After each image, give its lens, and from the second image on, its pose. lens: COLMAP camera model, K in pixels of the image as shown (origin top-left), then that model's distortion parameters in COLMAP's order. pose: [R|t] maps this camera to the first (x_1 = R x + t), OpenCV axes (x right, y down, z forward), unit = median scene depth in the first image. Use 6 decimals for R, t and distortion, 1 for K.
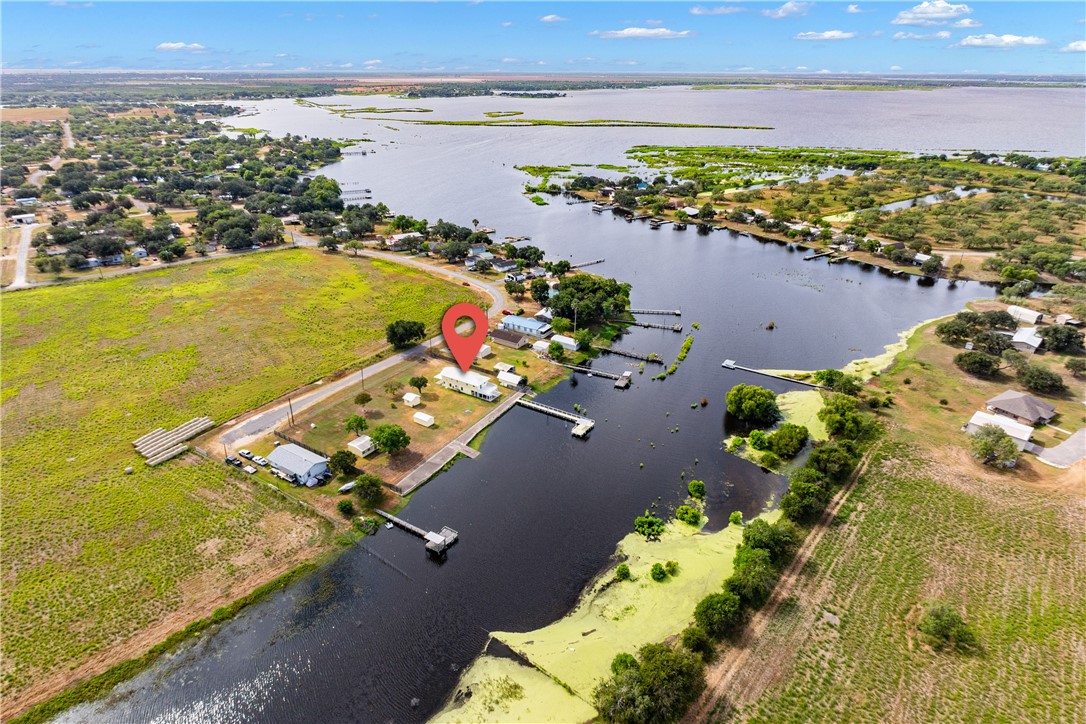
lens RADIAL K [[626.1, 0, 543.0], [0, 626.1, 362.0], [0, 0, 1]] dist [0.001538, -0.000987]
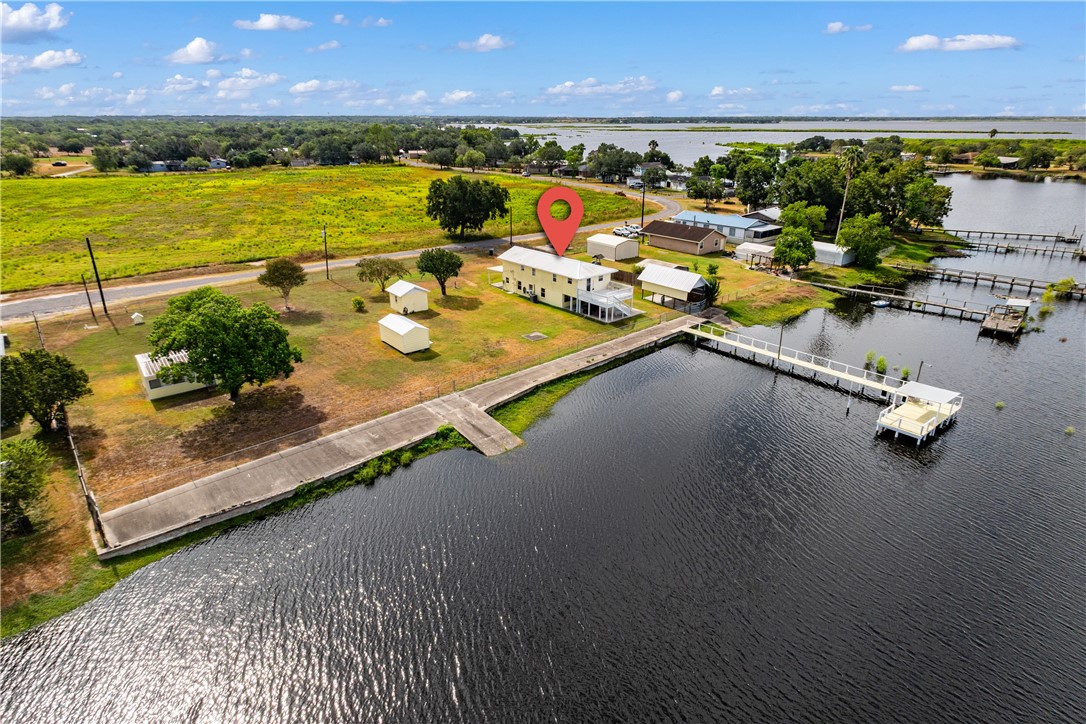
lens RADIAL K [[626.1, 0, 543.0], [0, 626.1, 362.0], [0, 0, 1]] dist [0.001538, -0.000987]
pose [[0.954460, 0.109598, -0.277480, -0.014166], [-0.128521, 0.990400, -0.050896, 0.091071], [0.269238, 0.084240, 0.959382, 0.544140]]
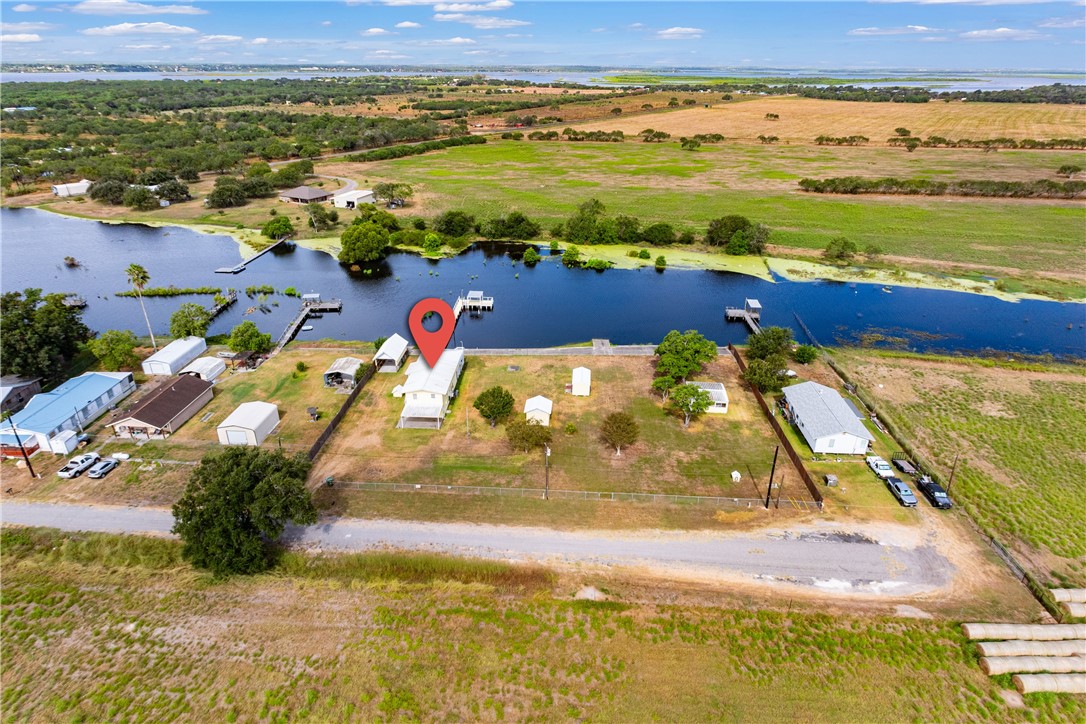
lens RADIAL K [[626.1, 0, 543.0], [0, 626.1, 362.0], [0, 0, 1]] dist [0.001538, -0.000987]
pose [[-0.498738, -0.381172, 0.778440, -0.474891], [0.364991, 0.722238, 0.587498, -0.206929], [-0.786157, 0.577131, -0.221083, 0.897226]]
